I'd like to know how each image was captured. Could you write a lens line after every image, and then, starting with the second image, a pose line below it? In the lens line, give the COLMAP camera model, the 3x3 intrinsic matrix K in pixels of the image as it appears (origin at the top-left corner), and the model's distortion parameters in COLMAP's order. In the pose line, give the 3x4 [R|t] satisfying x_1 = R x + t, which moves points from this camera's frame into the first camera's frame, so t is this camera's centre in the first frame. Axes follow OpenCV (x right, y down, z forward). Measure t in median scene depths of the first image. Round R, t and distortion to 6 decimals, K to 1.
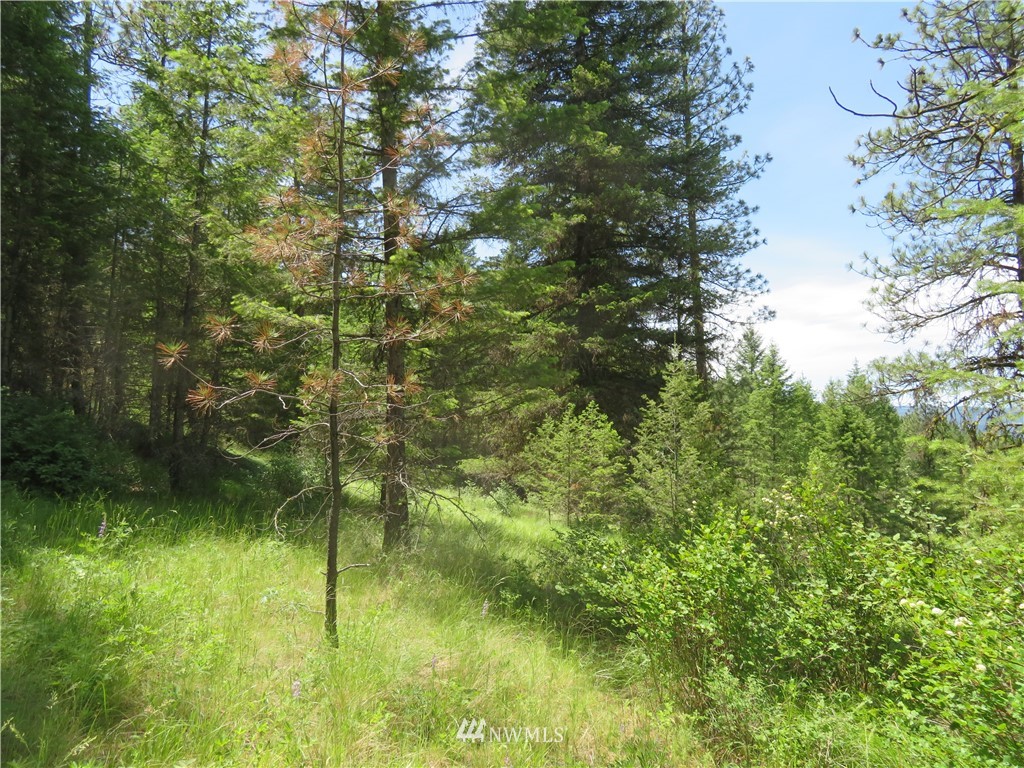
lens RADIAL K [[755.6, 0, 527.9], [0, 755.6, 382.5], [0, 0, 1]] dist [0.003494, 0.015813]
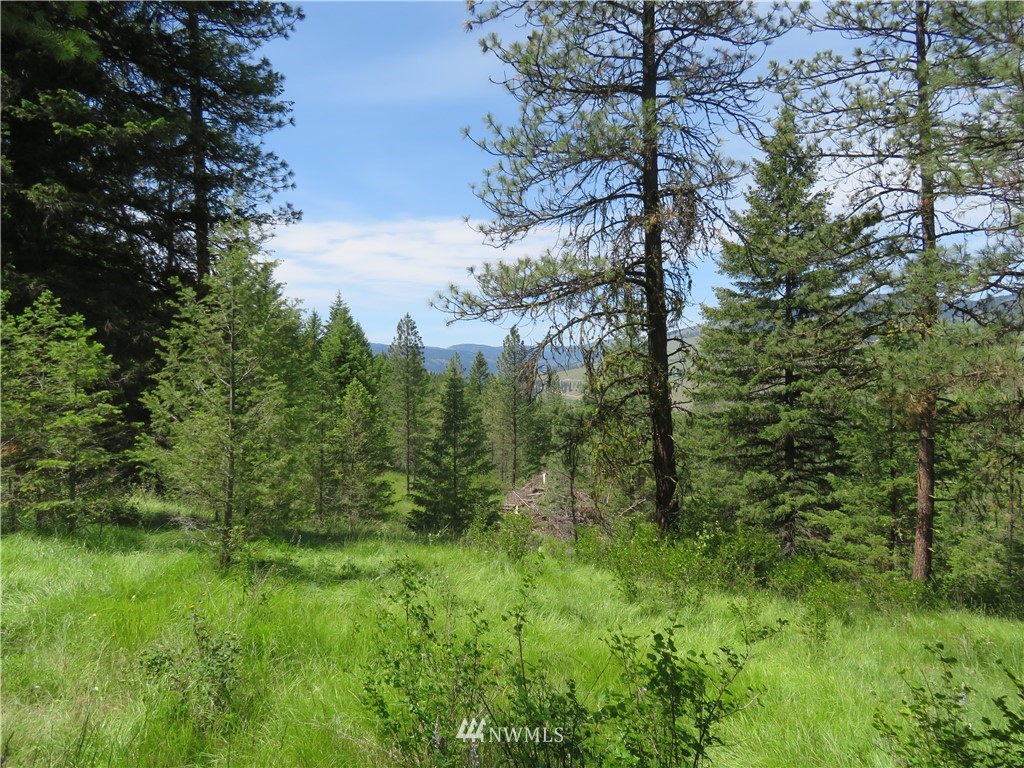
lens RADIAL K [[755.6, 0, 527.9], [0, 755.6, 382.5], [0, 0, 1]] dist [0.003494, 0.015813]
pose [[0.779227, 0.001138, 0.626741, 0.012056], [-0.057271, 0.995944, 0.069396, 0.032624], [-0.624120, -0.089969, 0.776132, 0.352337]]
